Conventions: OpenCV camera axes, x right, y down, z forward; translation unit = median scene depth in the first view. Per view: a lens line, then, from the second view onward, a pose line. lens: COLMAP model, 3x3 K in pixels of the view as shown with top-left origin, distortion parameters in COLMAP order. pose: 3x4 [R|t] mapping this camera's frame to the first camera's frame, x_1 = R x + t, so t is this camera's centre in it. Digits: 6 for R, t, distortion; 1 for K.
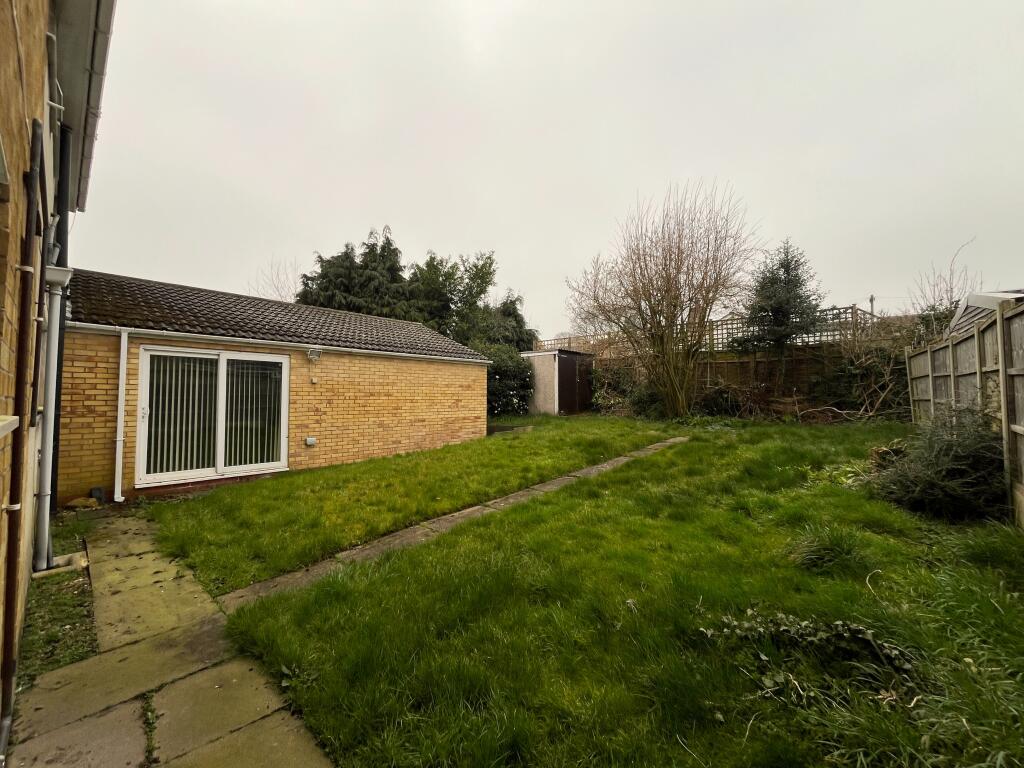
lens RADIAL K [[414.7, 0, 512.6], [0, 414.7, 383.5], [0, 0, 1]] dist [0.000627, 0.000123]
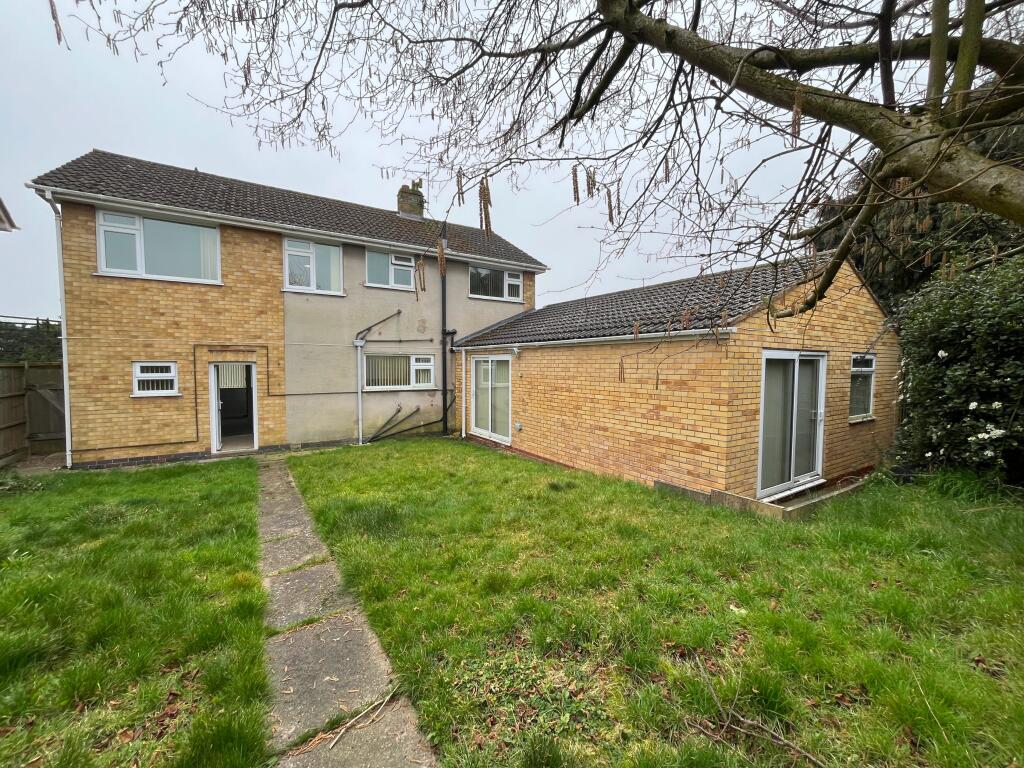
lens RADIAL K [[414.7, 0, 512.6], [0, 414.7, 383.5], [0, 0, 1]] dist [0.000627, 0.000123]
pose [[-0.266418, 0.048990, -0.962612, 0.519564], [0.033957, 0.998565, 0.041421, -0.024585], [0.963259, -0.021652, -0.267699, 1.063053]]
